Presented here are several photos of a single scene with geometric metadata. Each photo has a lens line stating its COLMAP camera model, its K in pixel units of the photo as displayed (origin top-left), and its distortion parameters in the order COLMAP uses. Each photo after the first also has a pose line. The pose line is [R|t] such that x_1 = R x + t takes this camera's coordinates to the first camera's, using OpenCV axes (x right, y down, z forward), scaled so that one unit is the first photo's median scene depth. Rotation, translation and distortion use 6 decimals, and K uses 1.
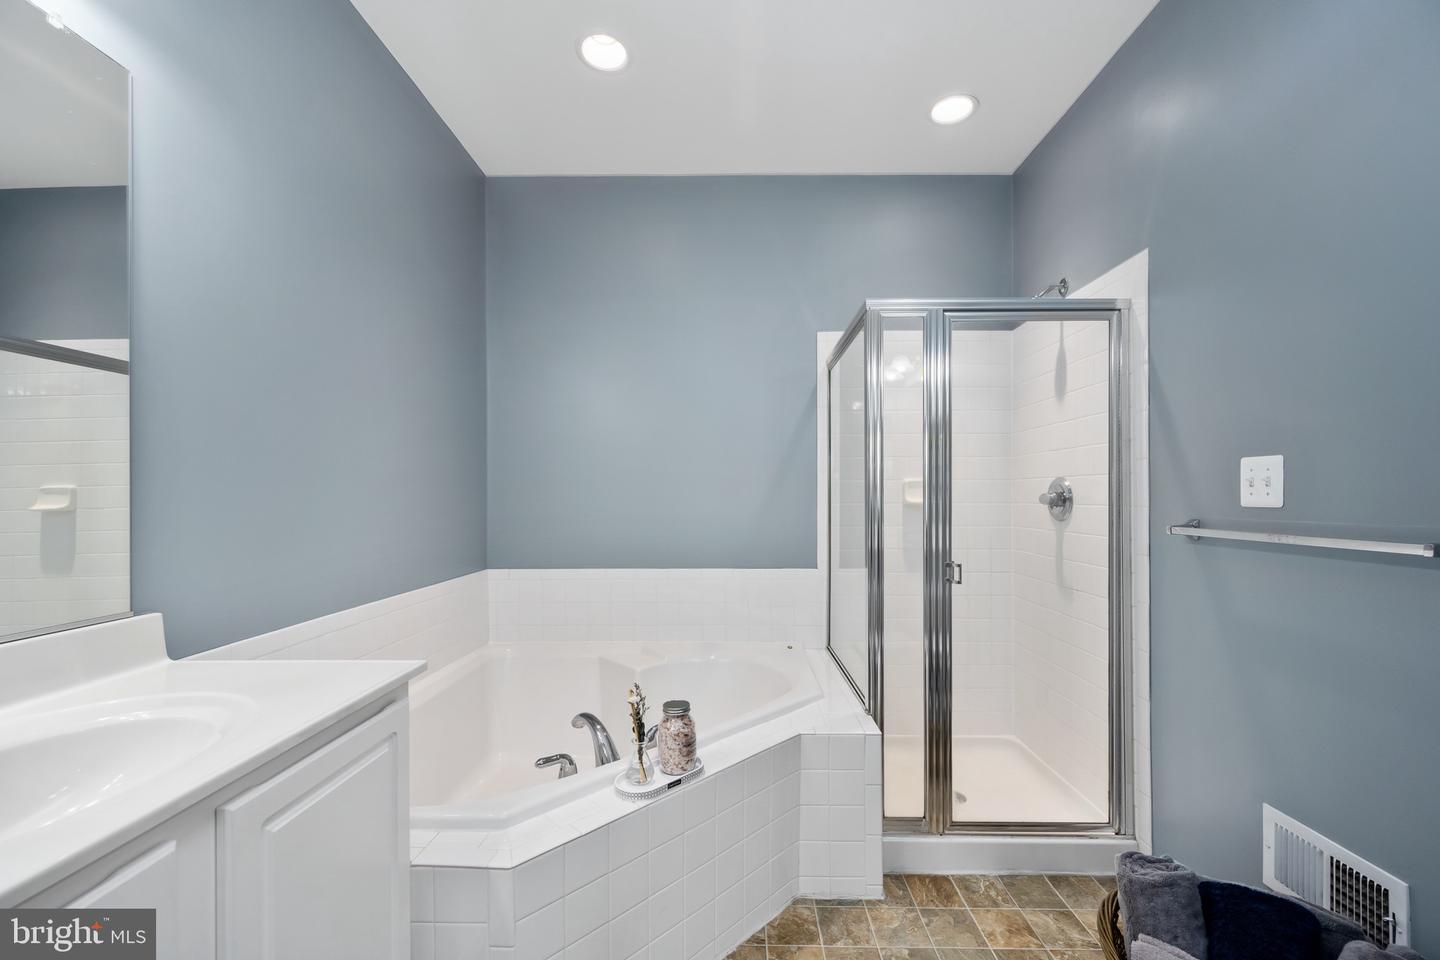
lens RADIAL K [[581.3, 0, 713.8], [0, 581.3, 488.8], [0, 0, 1]] dist [0.000487, -0.001358]
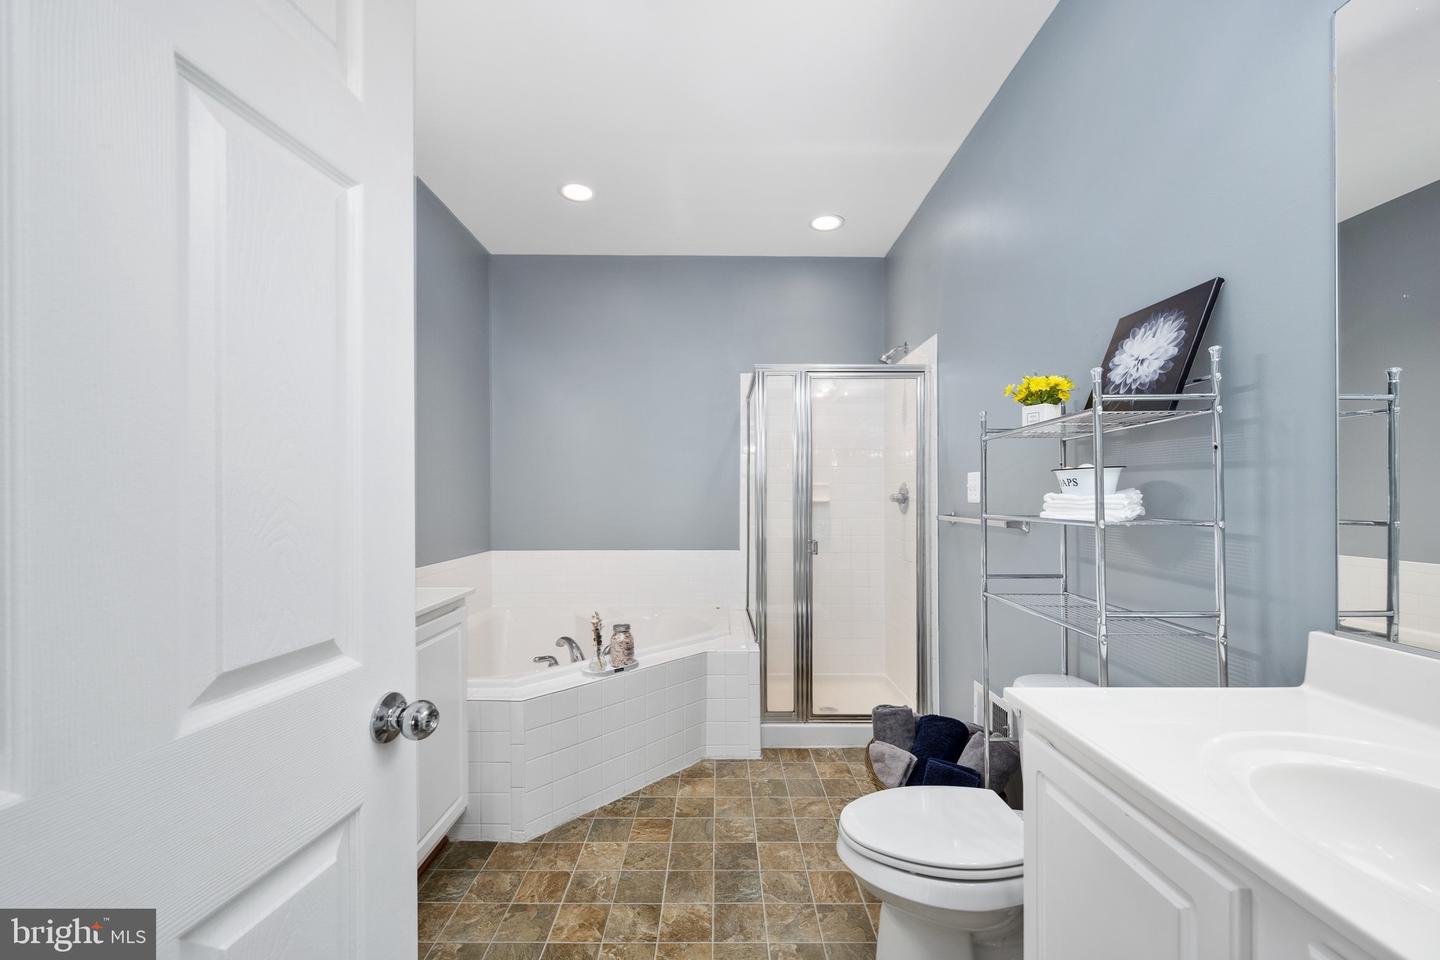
lens RADIAL K [[581.3, 0, 707.3], [0, 581.3, 497.2], [0, 0, 1]] dist [0.000487, -0.001358]
pose [[0.999842, 0.001318, 0.017712, 0.123302], [-0.001553, 0.999911, 0.013237, -0.003415], [-0.017693, -0.013262, 0.999756, -0.521915]]
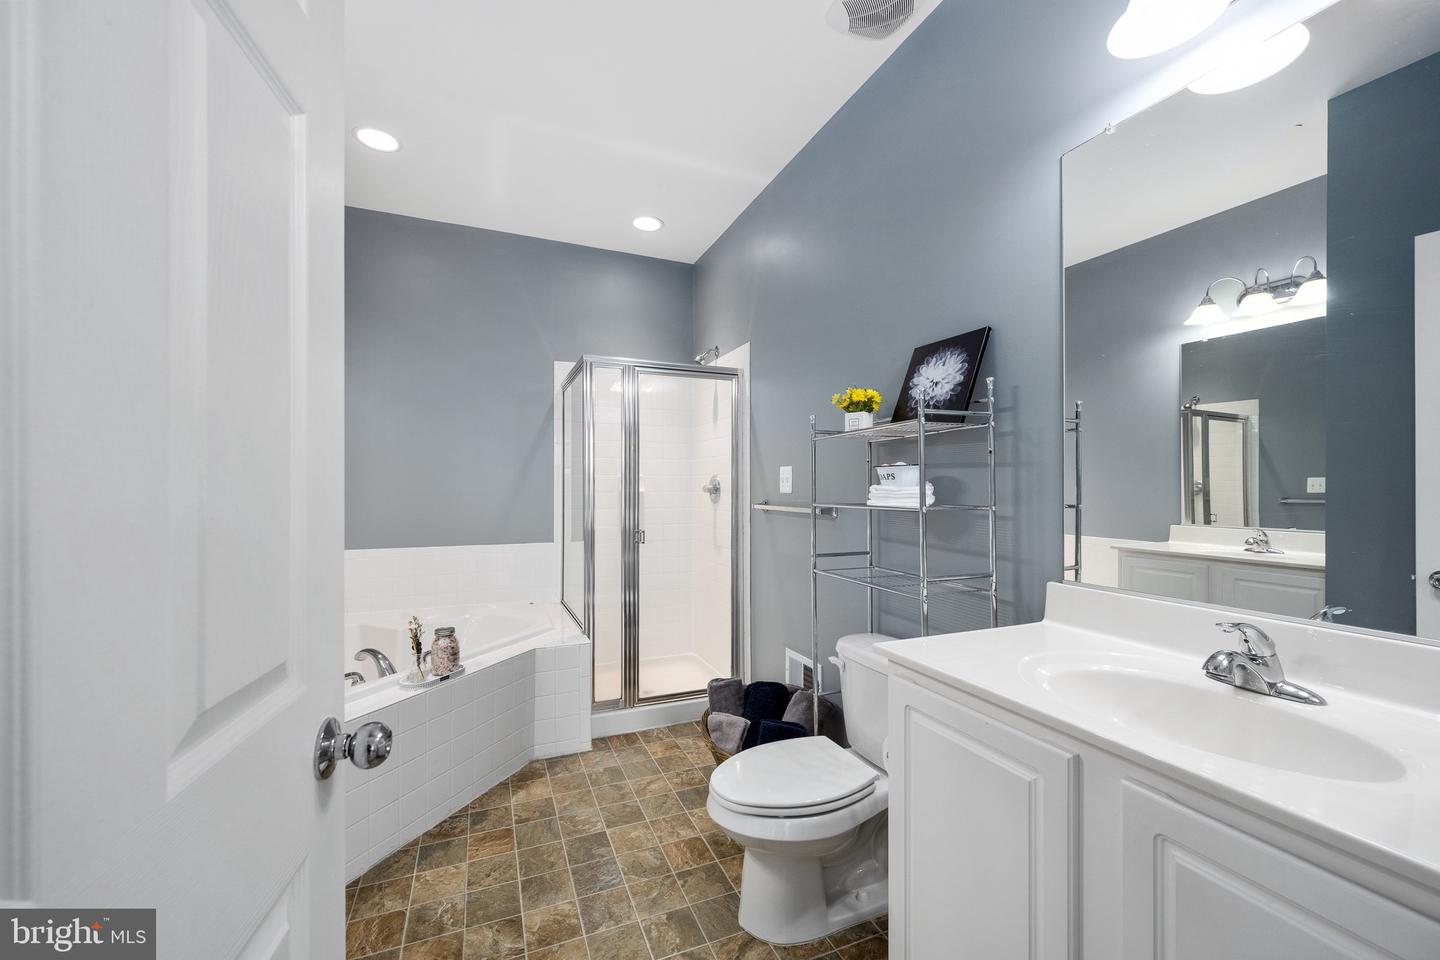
lens RADIAL K [[581.3, 0, 715.9], [0, 581.3, 489.2], [0, 0, 1]] dist [0.000487, -0.001358]
pose [[0.913351, 0.001359, 0.407170, -0.033037], [-0.007795, 0.999870, 0.014149, -0.004004], [-0.407097, -0.016097, 0.913243, -0.519984]]
